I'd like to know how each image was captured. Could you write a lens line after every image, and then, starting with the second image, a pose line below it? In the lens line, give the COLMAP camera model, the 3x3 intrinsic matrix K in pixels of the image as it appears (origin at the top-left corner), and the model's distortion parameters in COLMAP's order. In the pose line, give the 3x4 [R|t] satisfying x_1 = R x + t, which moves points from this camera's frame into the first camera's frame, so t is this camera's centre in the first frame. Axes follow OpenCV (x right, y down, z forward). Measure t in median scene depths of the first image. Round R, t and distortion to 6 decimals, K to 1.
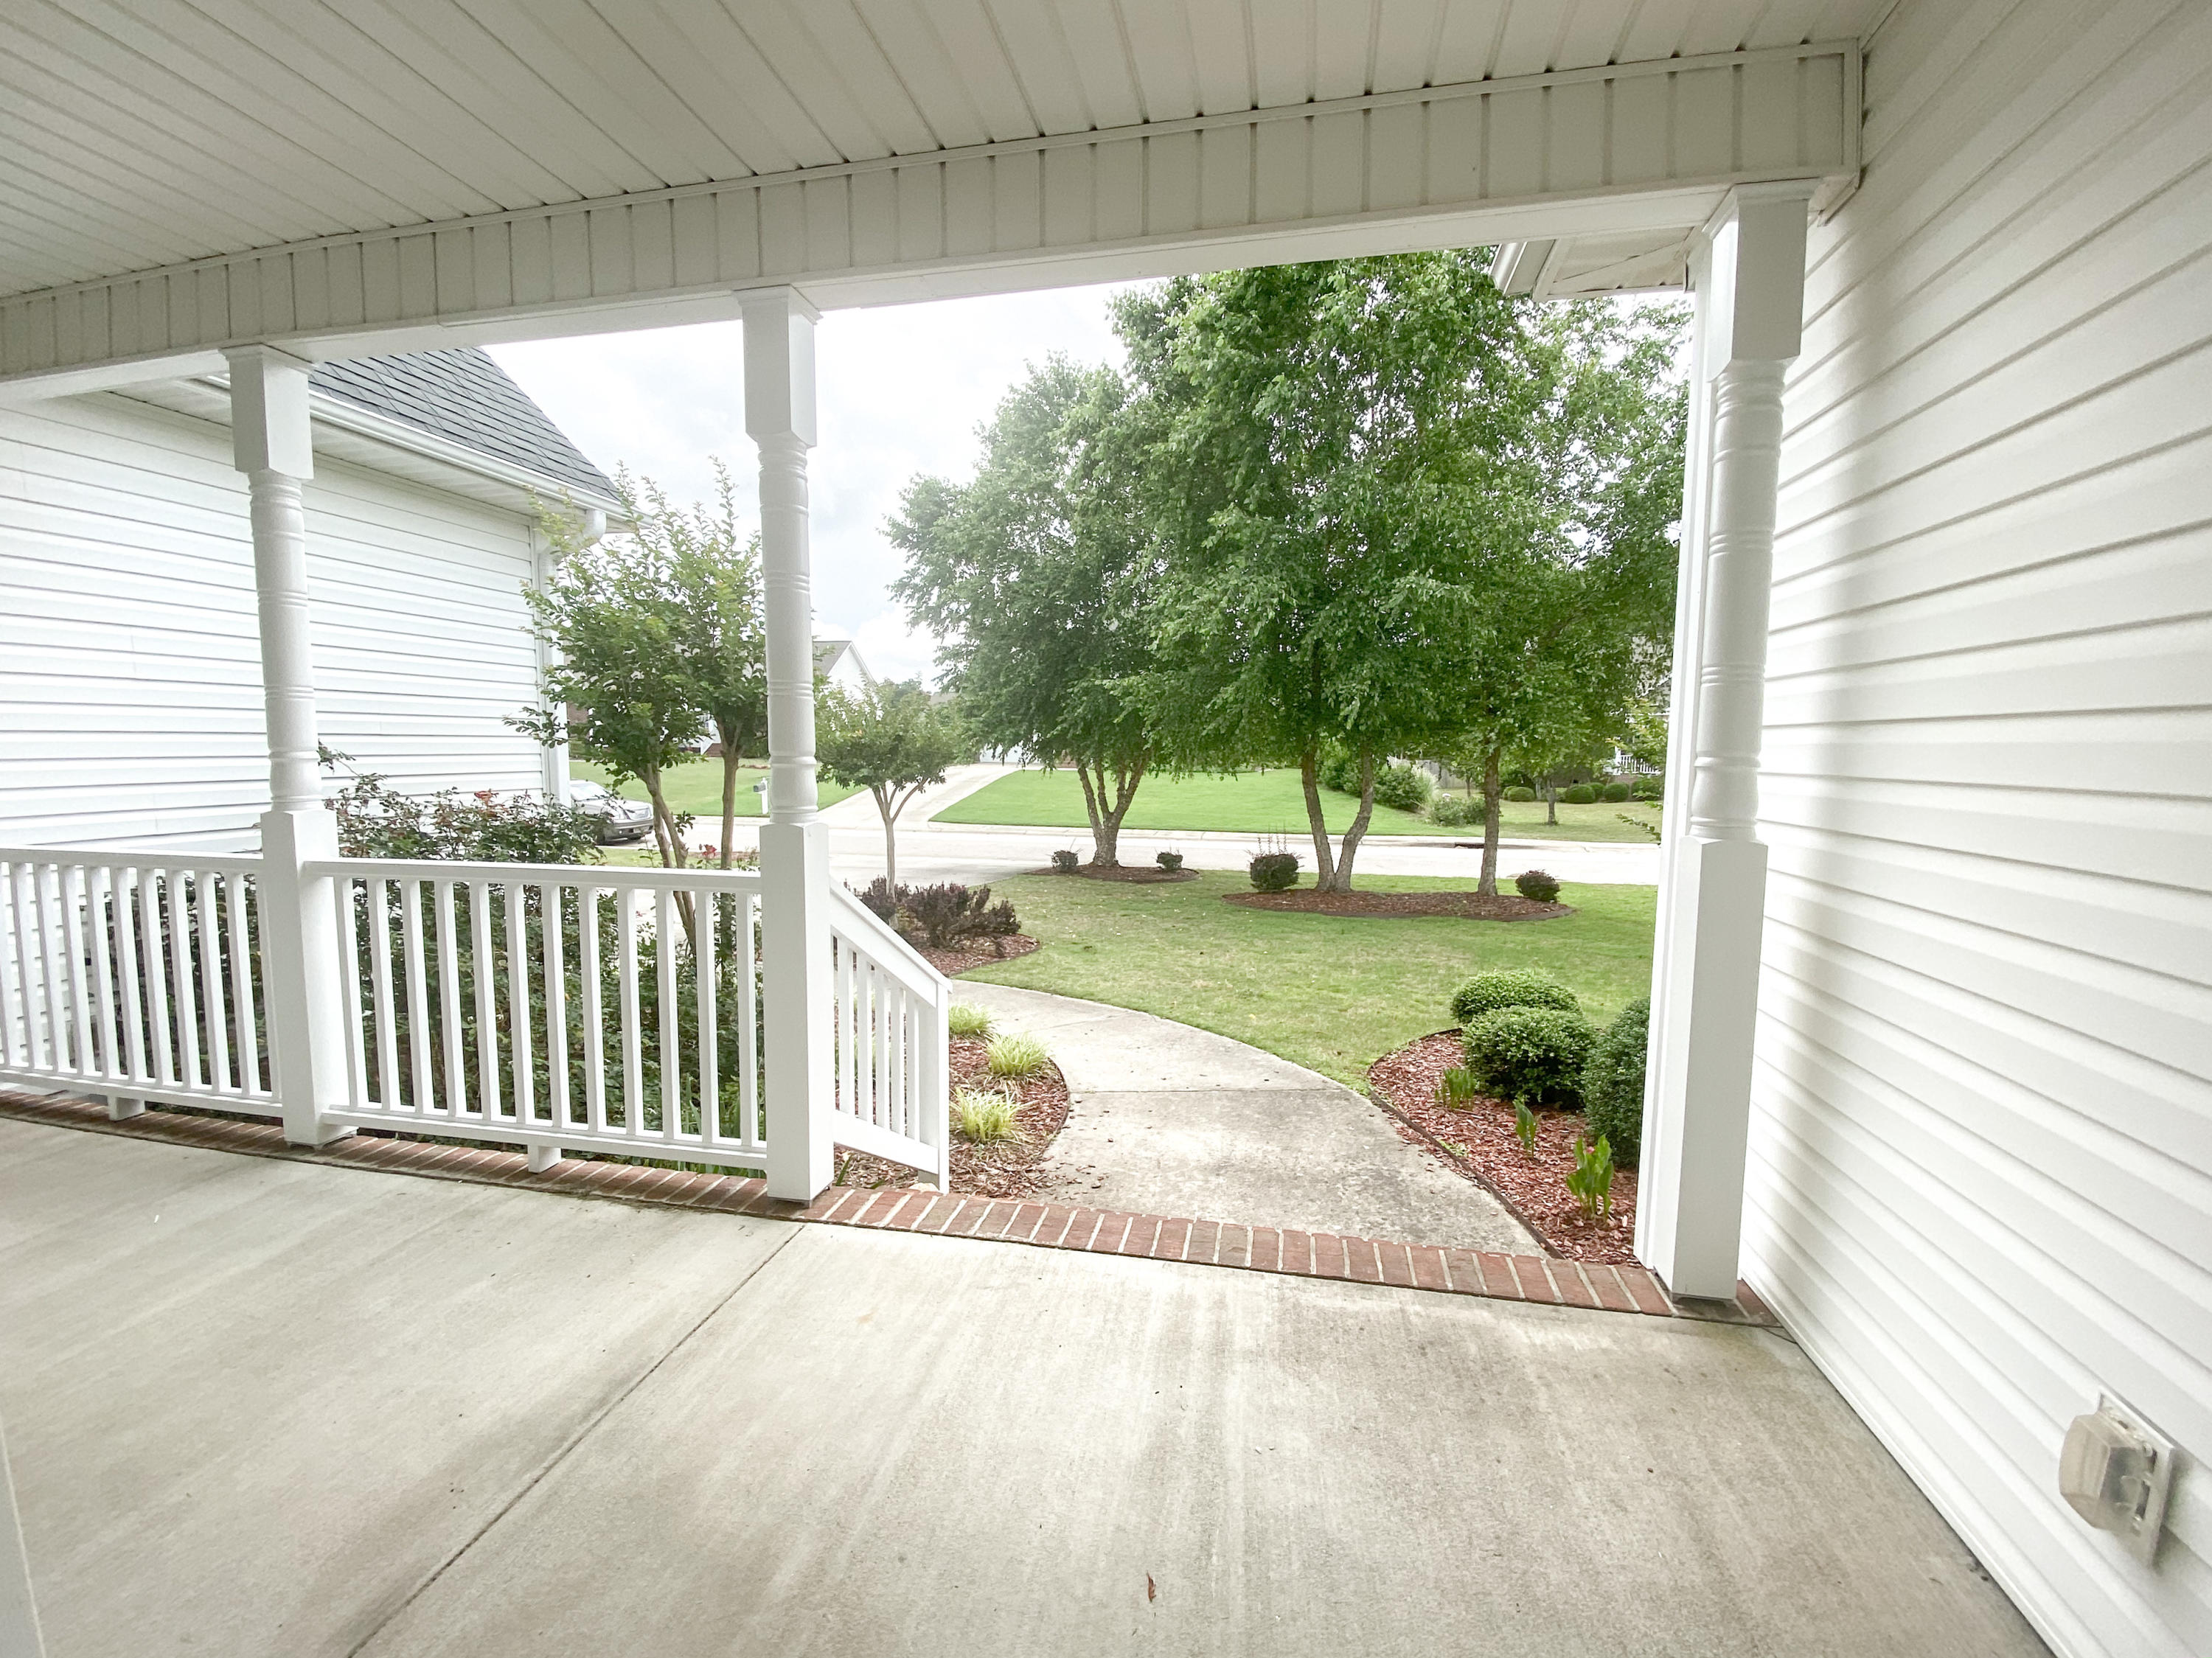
lens RADIAL K [[928.2, 0, 1106.0], [0, 928.2, 829.0], [0, 0, 1]] dist [0.023318, -0.027619]
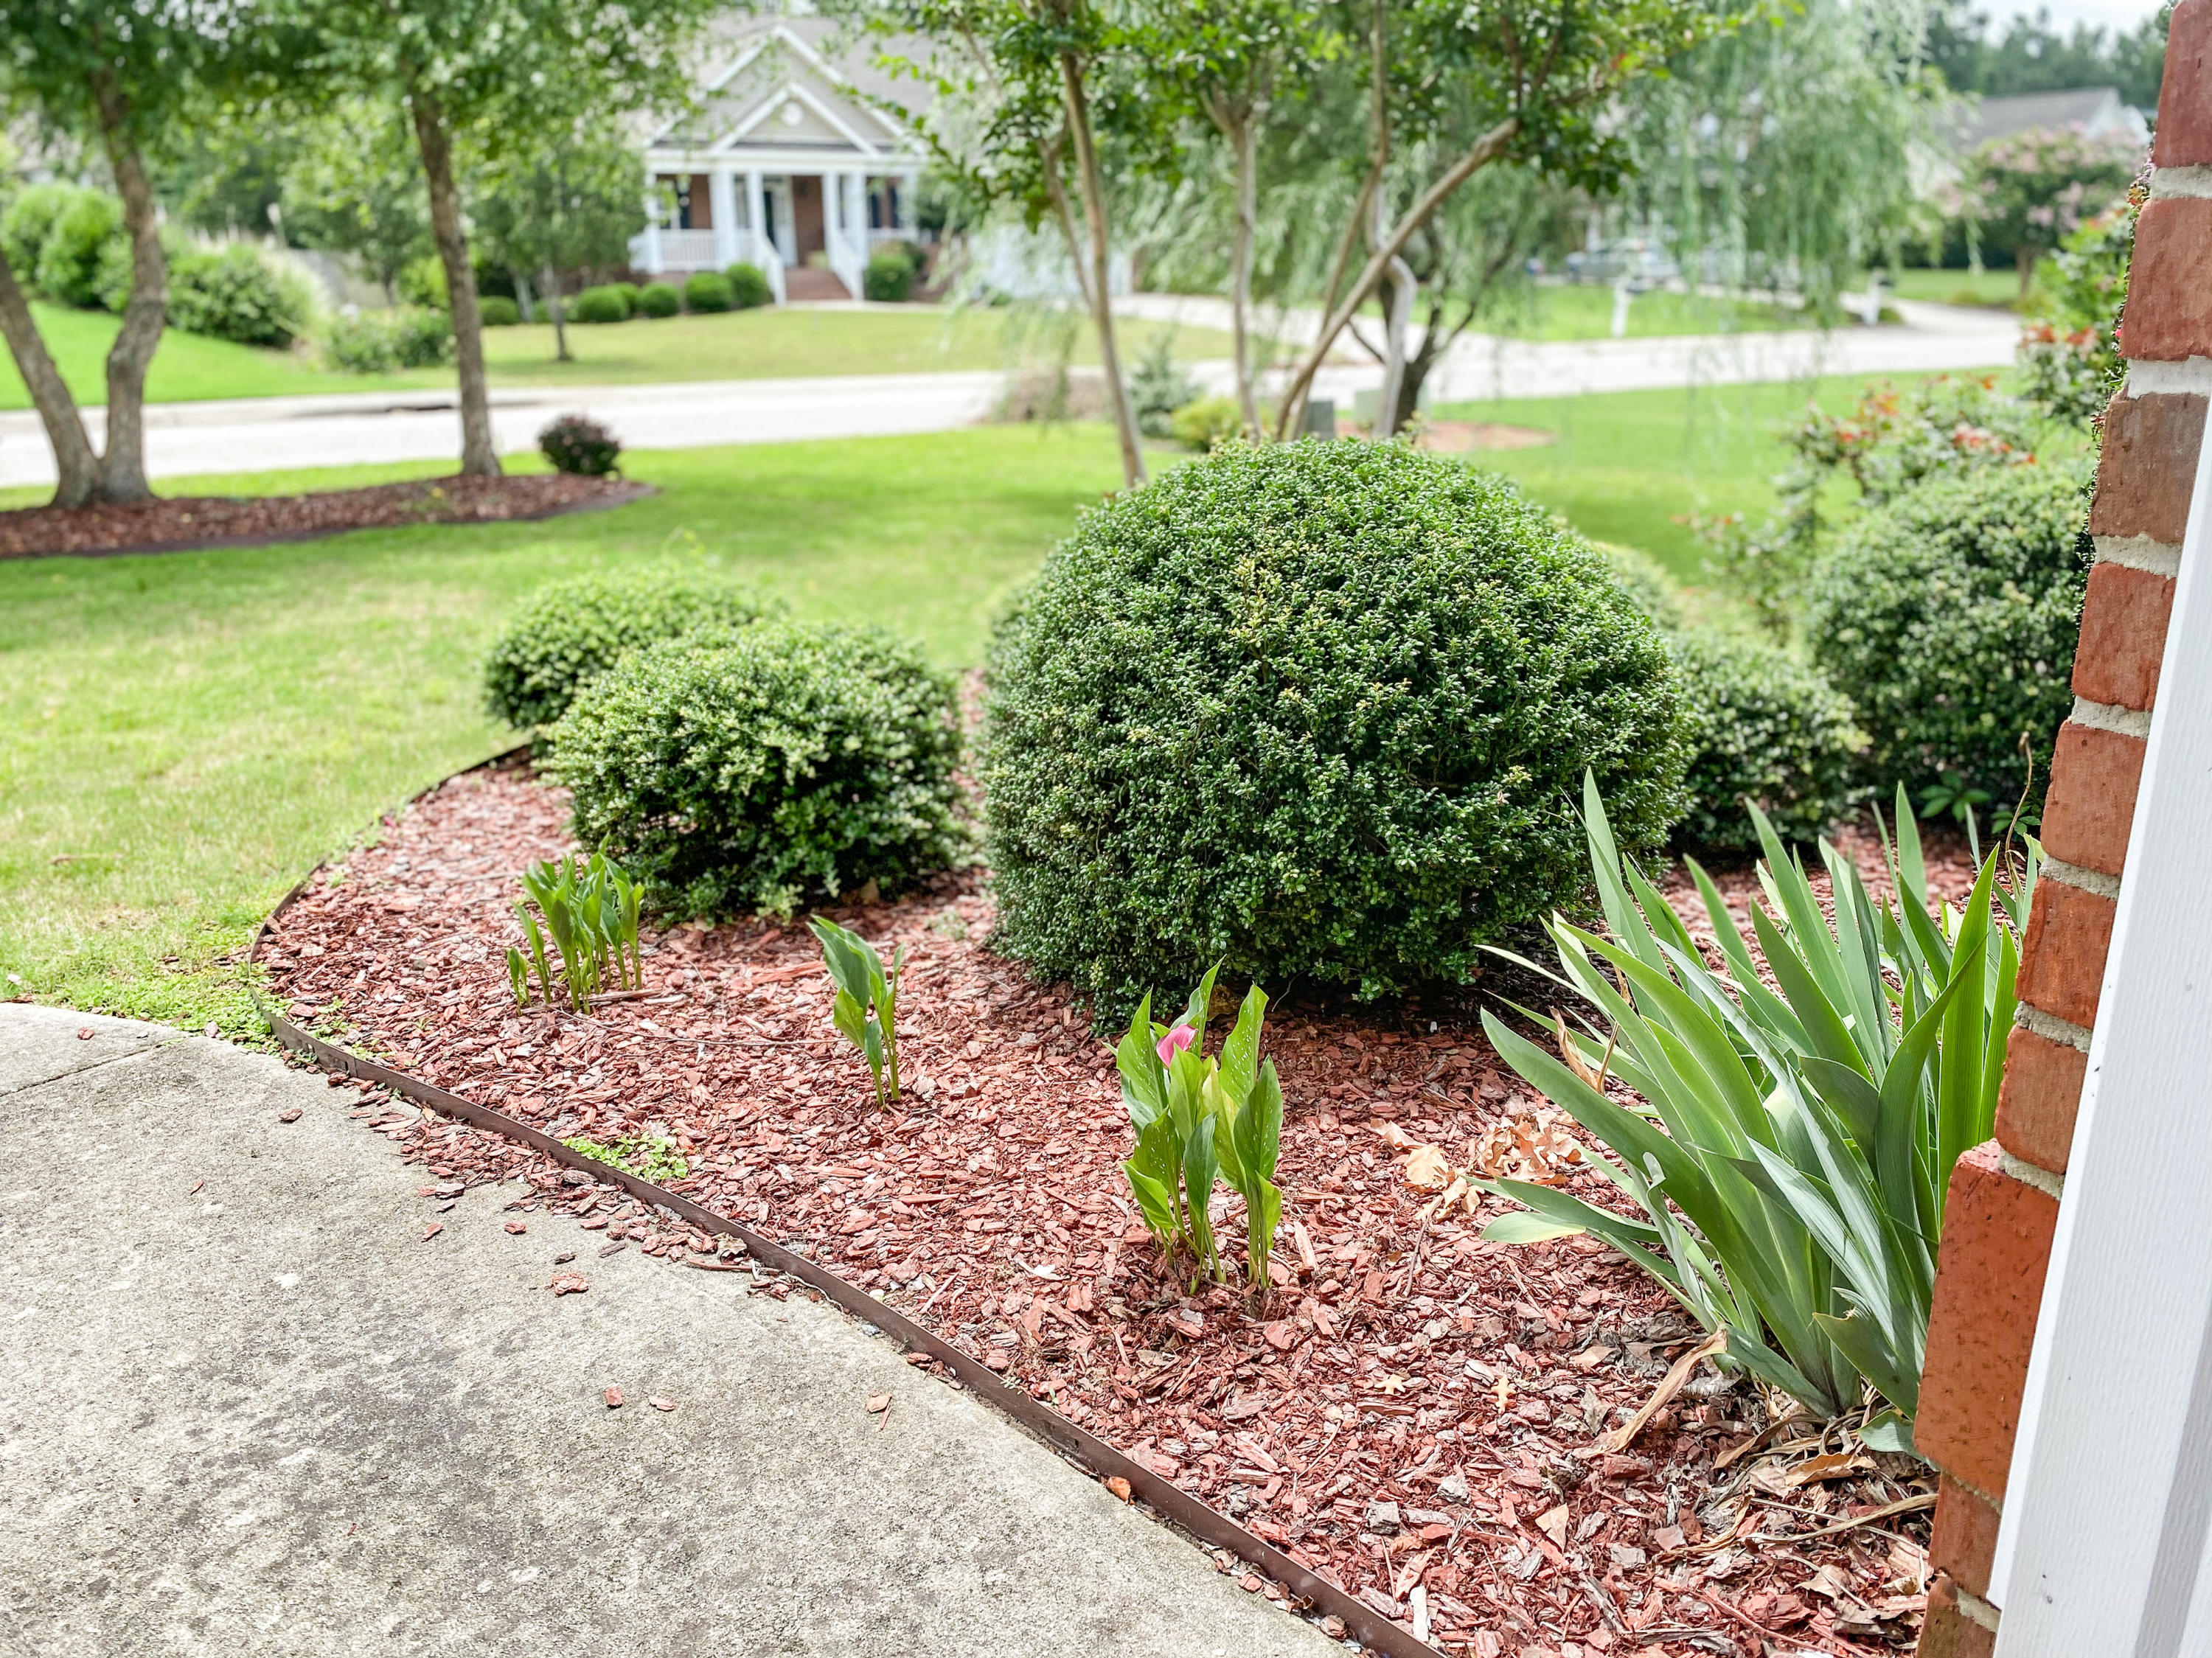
lens RADIAL K [[1718.9, 0, 1106.0], [0, 1718.9, 829.0], [0, 0, 1]] dist [0.055935, -0.067553]
pose [[0.731576, -0.236132, 0.639562, 0.159571], [0.079325, 0.961214, 0.264151, 0.119867], [-0.677130, -0.142513, 0.721932, 0.504308]]
